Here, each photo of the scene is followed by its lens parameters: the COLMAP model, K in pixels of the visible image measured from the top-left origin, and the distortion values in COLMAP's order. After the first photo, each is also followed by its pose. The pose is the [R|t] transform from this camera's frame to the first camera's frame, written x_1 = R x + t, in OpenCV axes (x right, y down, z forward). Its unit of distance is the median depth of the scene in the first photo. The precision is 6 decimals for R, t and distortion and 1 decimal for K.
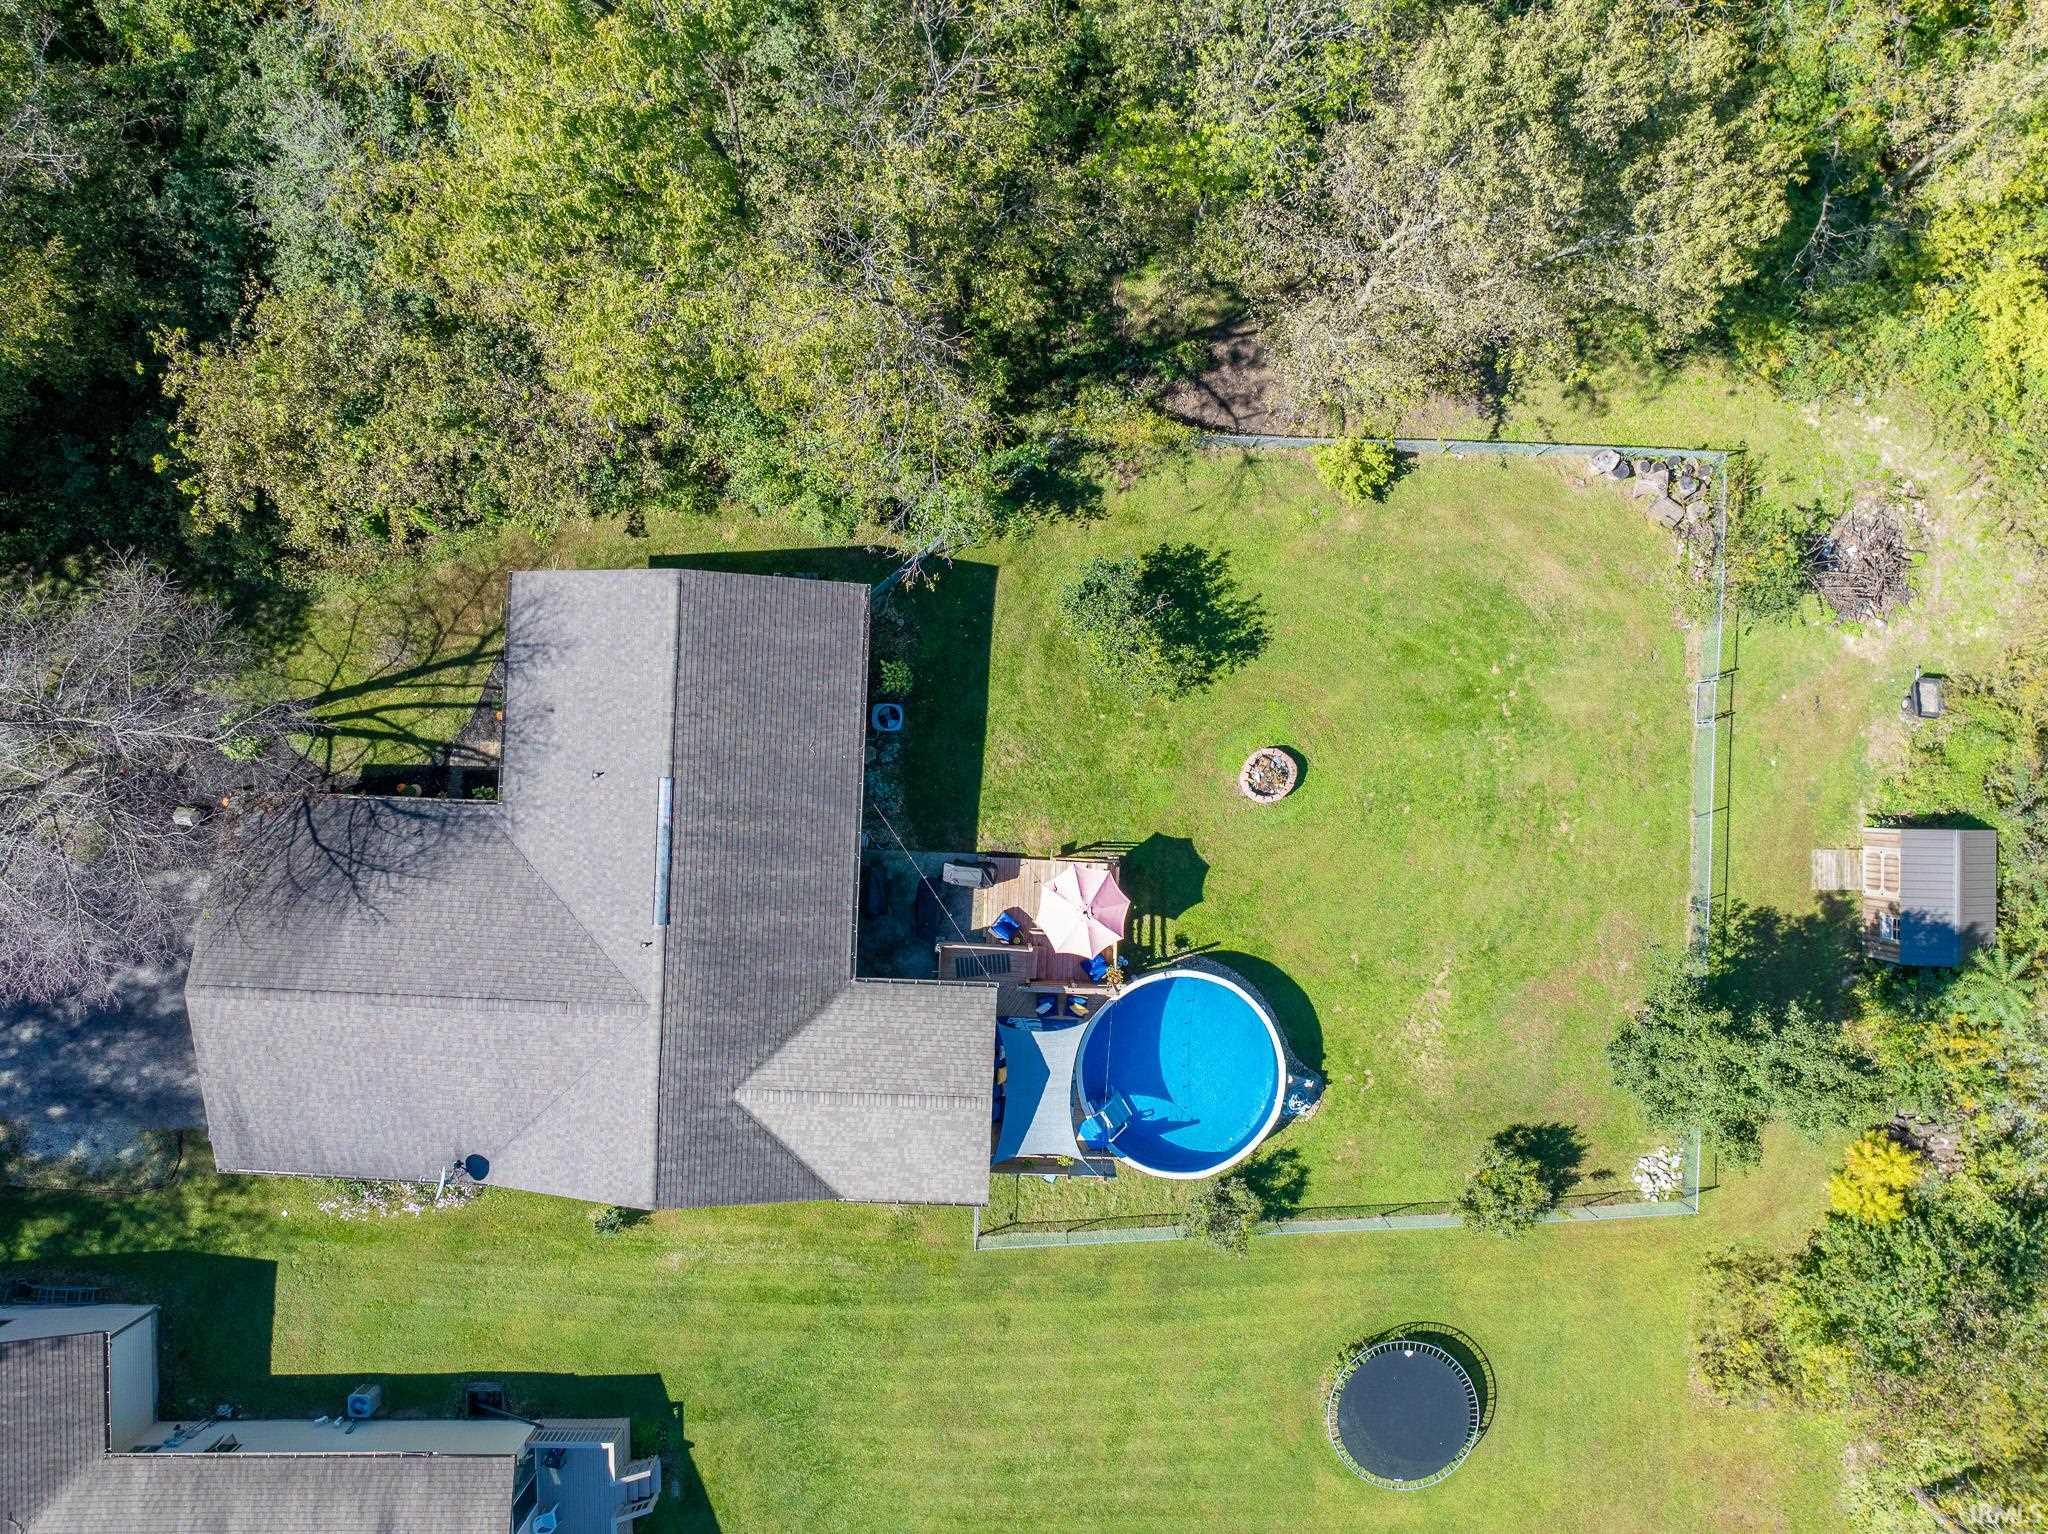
lens RADIAL K [[1445.4, 0, 1024.0], [0, 1445.4, 767.0], [0, 0, 1]] dist [-0.016280, -0.044363]
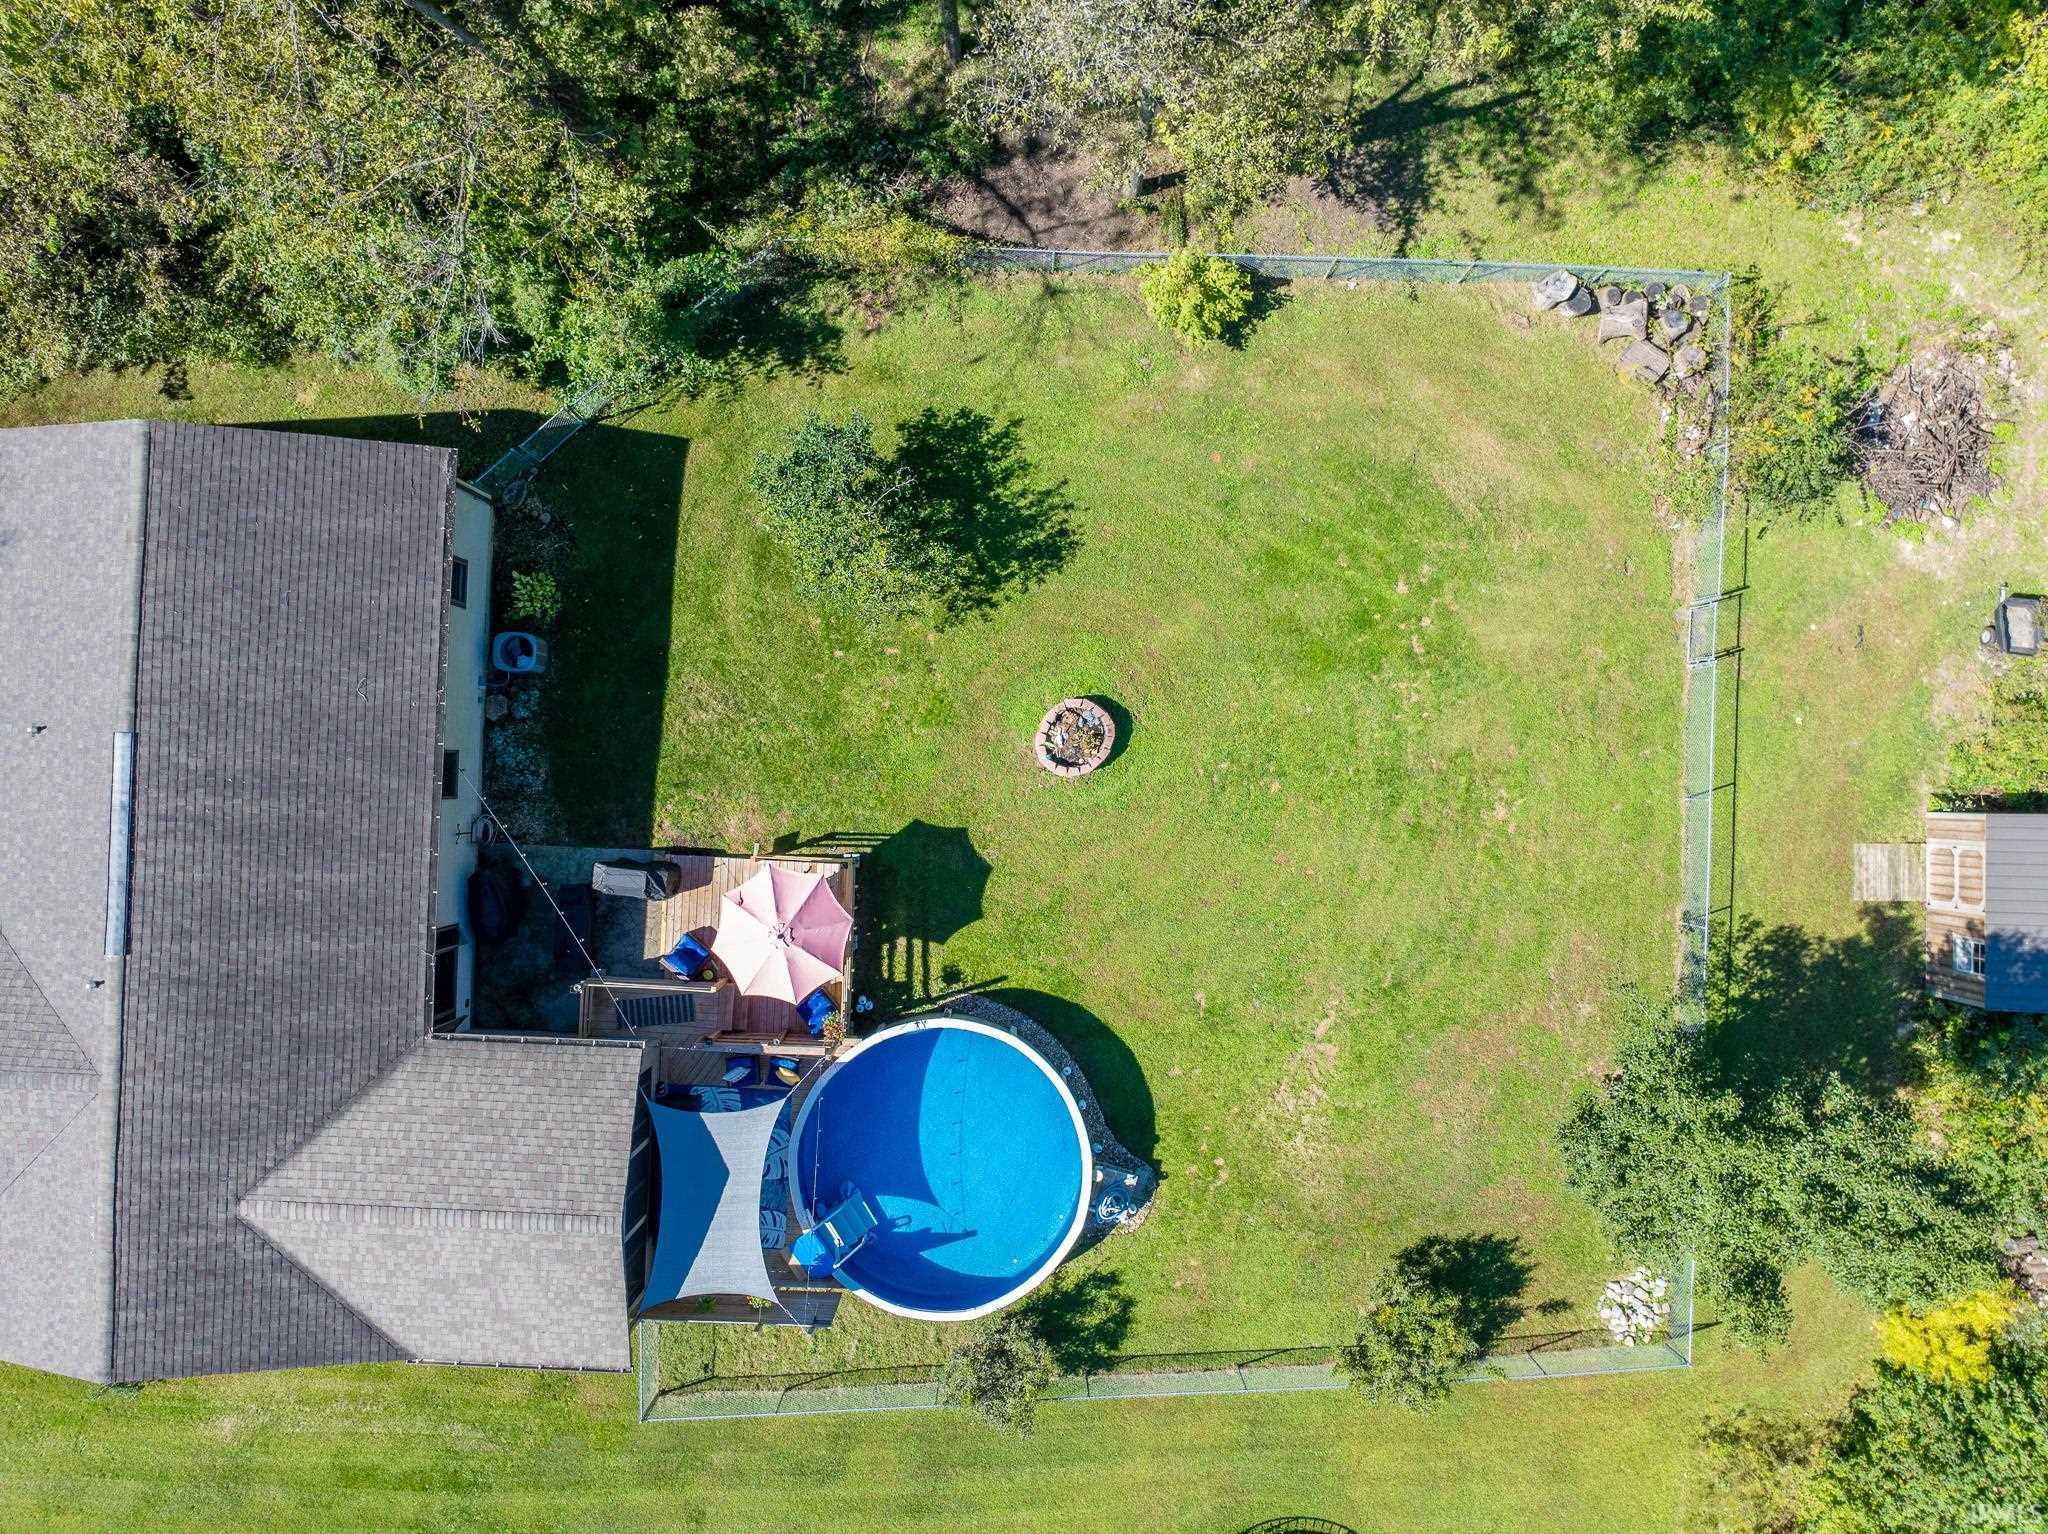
lens RADIAL K [[1447.8, 0, 1024.0], [0, 1447.8, 767.0], [0, 0, 1]] dist [-0.034306, -0.003280]
pose [[1.000000, -0.000303, -0.000633, 0.145016], [0.000301, 0.999998, -0.001912, 0.021386], [0.000633, 0.001912, 0.999998, 0.301100]]
